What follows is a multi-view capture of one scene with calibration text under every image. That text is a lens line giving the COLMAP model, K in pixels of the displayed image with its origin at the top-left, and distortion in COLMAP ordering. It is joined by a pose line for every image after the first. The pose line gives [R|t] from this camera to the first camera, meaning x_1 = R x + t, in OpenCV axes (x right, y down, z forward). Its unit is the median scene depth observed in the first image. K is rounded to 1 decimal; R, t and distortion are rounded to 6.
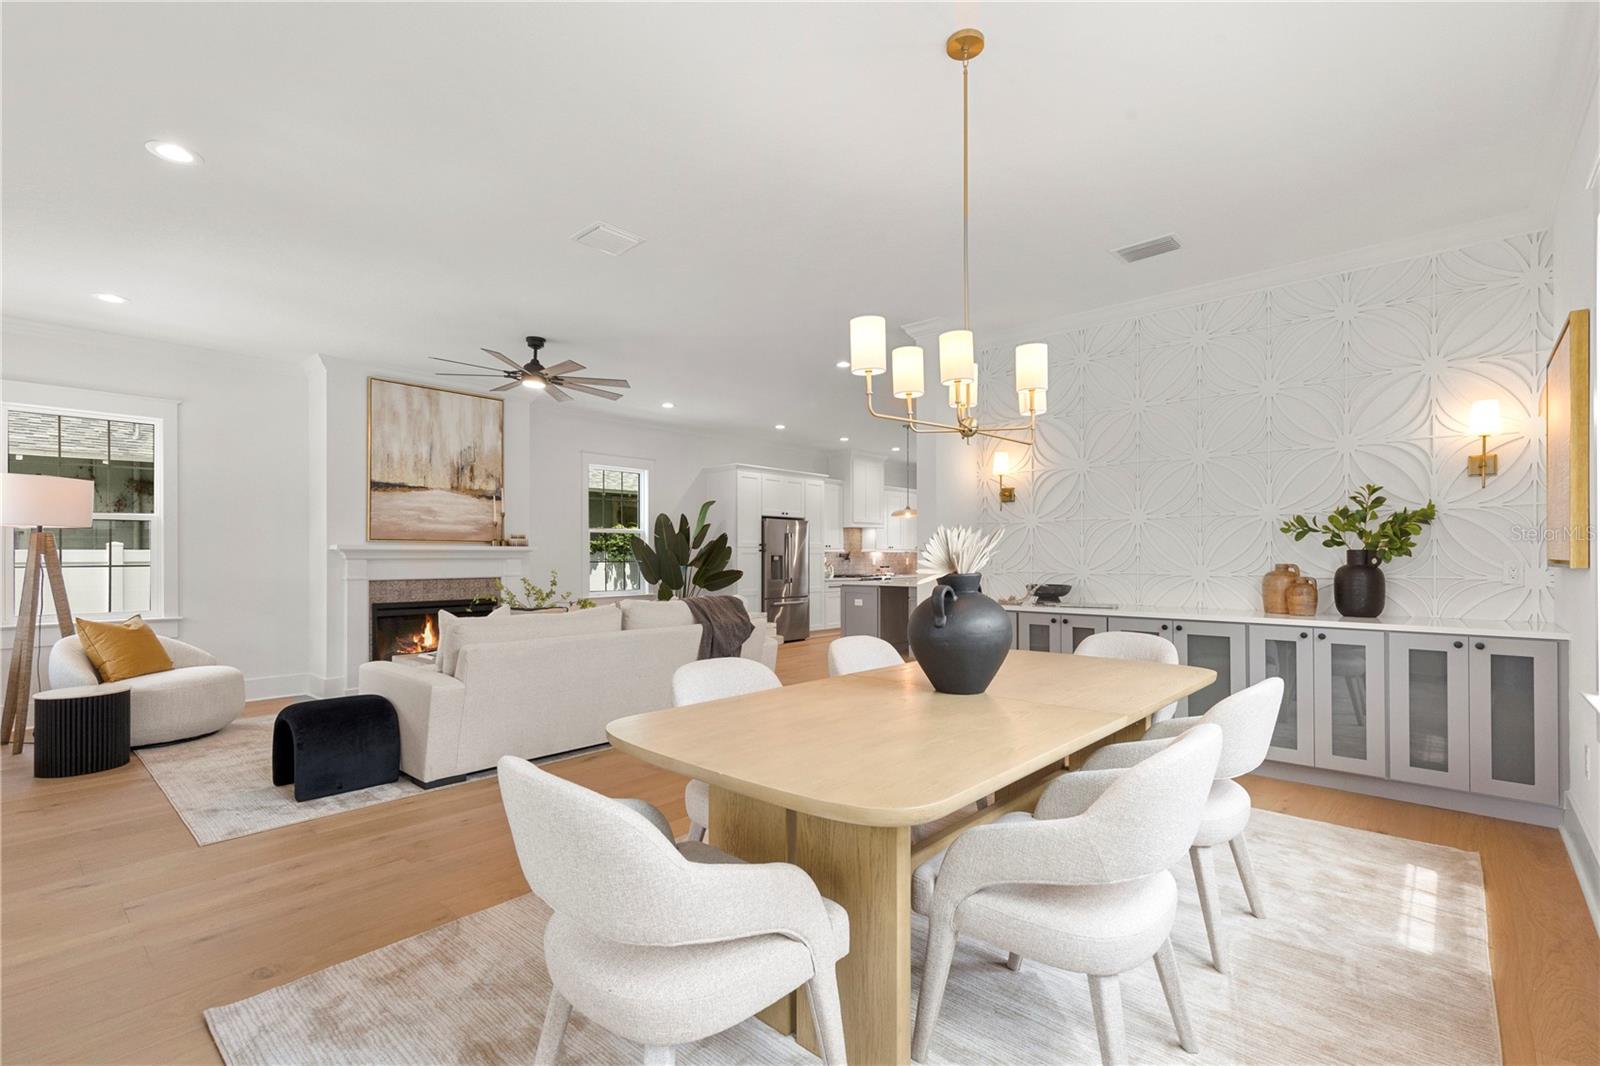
lens RADIAL K [[719.0, 0, 811.5], [0, 719.0, 543.7], [0, 0, 1]] dist [-0.003775, -0.000464]
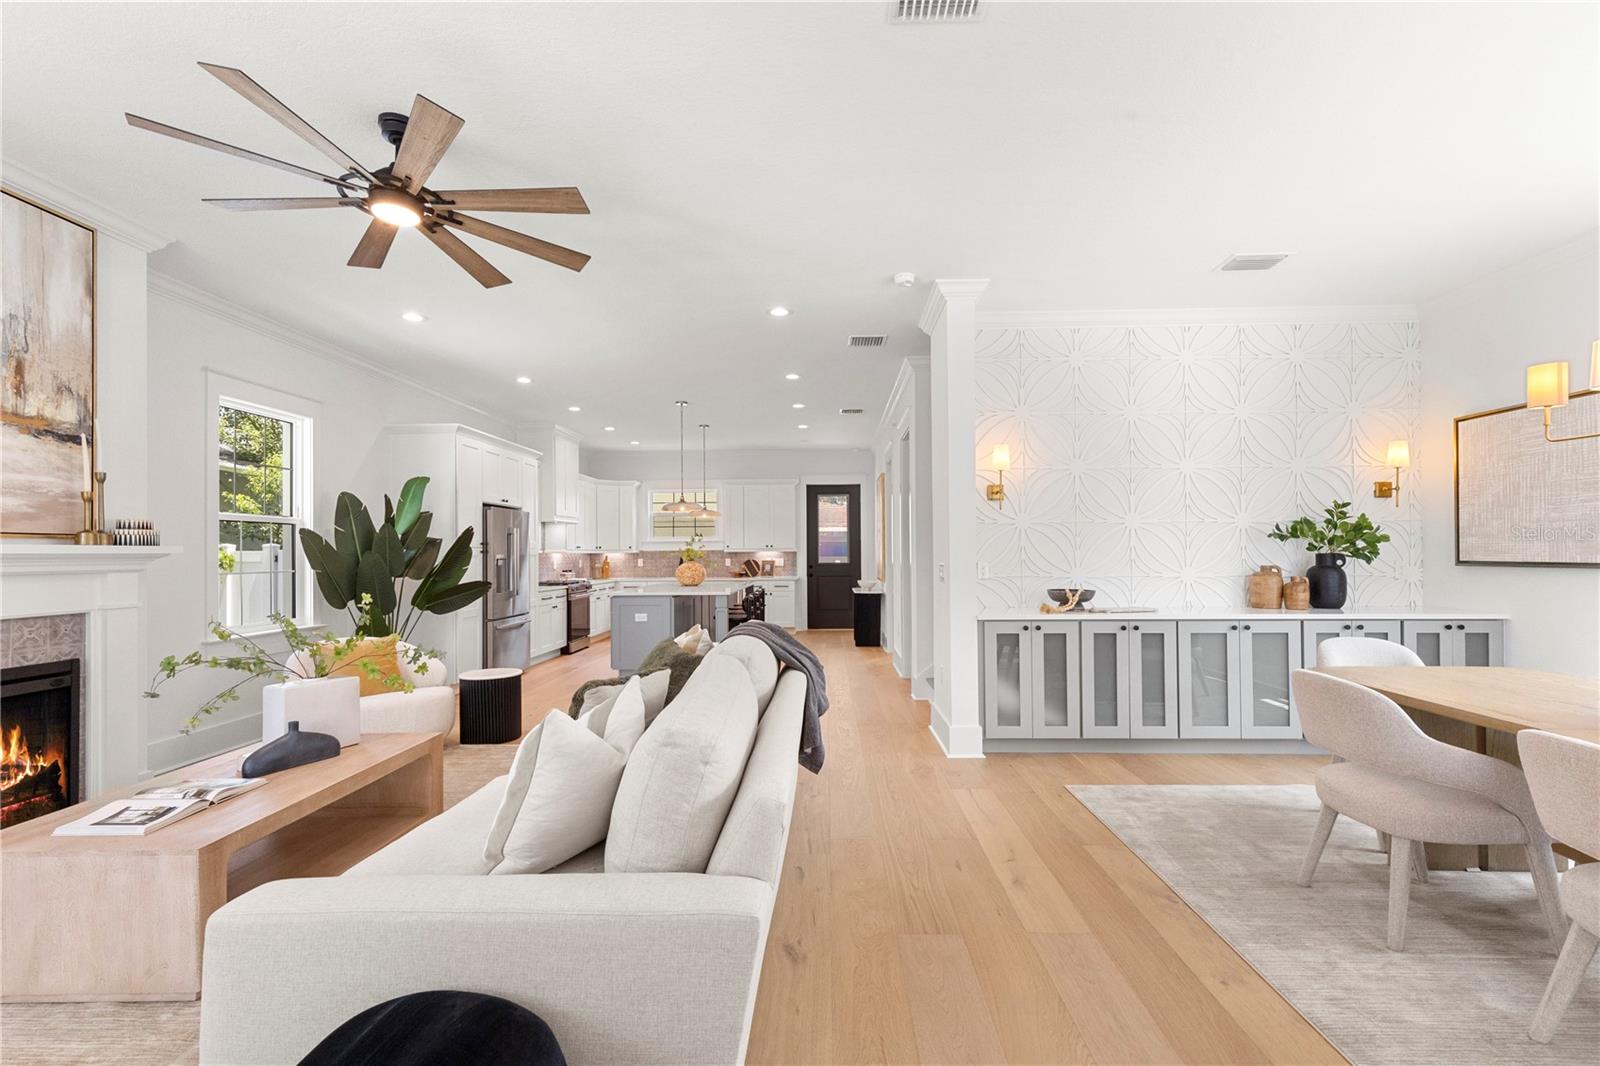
lens RADIAL K [[744.2, 0, 800.0], [0, 744.2, 533.0], [0, 0, 1]] dist [0.000734, 0.000211]
pose [[0.759845, 0.016658, 0.649891, -0.405054], [-0.006177, 0.999812, -0.018405, 0.001678], [-0.650075, 0.009971, 0.759804, 0.348321]]
